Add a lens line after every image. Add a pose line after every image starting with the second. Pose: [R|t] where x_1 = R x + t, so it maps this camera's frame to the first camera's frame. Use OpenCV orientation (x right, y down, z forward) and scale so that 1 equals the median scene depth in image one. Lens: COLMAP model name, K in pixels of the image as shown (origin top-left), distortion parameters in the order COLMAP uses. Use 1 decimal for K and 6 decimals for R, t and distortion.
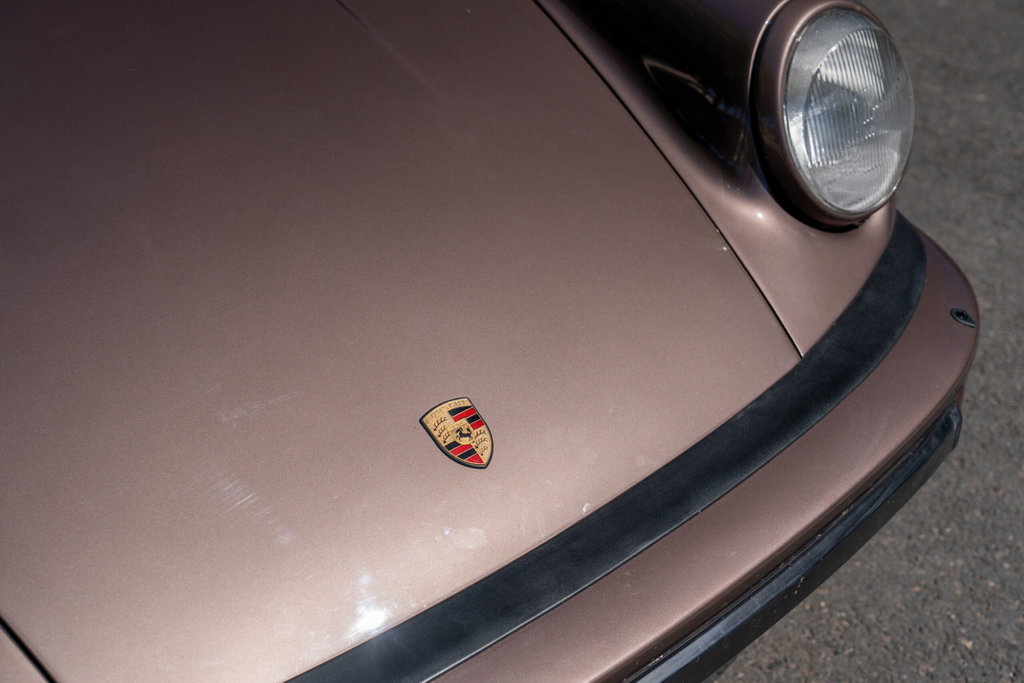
lens RADIAL K [[1493.1, 0, 512.0], [0, 1493.1, 342.7], [0, 0, 1]] dist [0.020111, 0.000000]
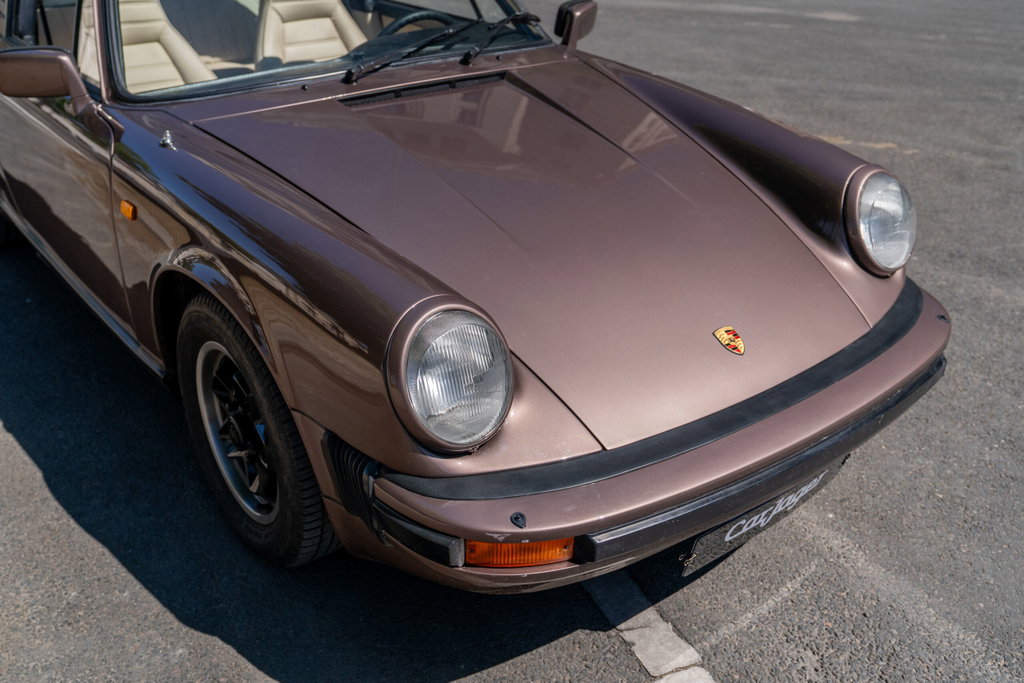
lens RADIAL K [[1010.1, 0, 511.5], [0, 1010.1, 339.2], [0, 0, 1]] dist [0.014464, 0.000000]
pose [[0.998999, 0.035199, -0.027613, -0.236583], [-0.038700, 0.989580, -0.138689, 0.207975], [0.022444, 0.139619, 0.989951, -0.375598]]
